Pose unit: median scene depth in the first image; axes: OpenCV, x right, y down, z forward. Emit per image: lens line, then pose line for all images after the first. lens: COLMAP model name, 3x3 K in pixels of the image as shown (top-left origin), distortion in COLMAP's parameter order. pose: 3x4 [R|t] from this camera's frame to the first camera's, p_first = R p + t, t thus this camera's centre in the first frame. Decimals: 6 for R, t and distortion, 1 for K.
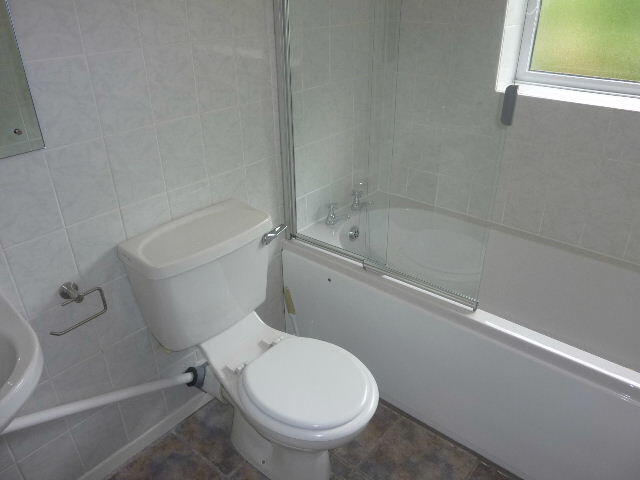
lens RADIAL K [[478.3, 0, 320.0], [0, 478.3, 240.0], [0, 0, 1]] dist [-0.000415, 0.001017]
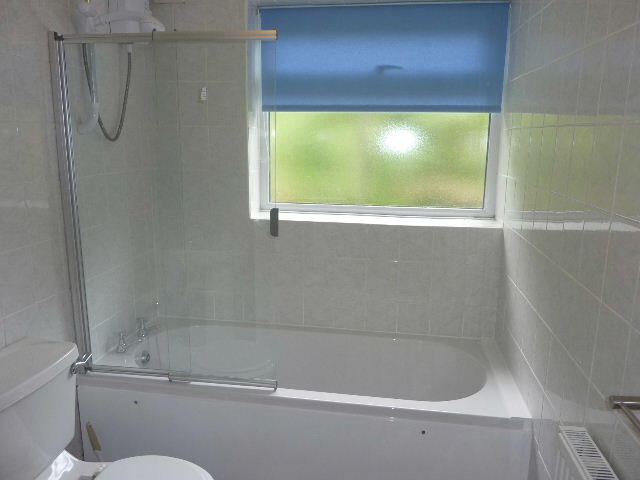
lens RADIAL K [[478.3, 0, 320.0], [0, 478.3, 240.0], [0, 0, 1]] dist [-0.000415, 0.001017]
pose [[0.854567, -0.086349, 0.512113, -0.134627], [0.225991, 0.949655, -0.216988, 0.063778], [-0.467594, 0.301164, 0.831057, -0.134553]]
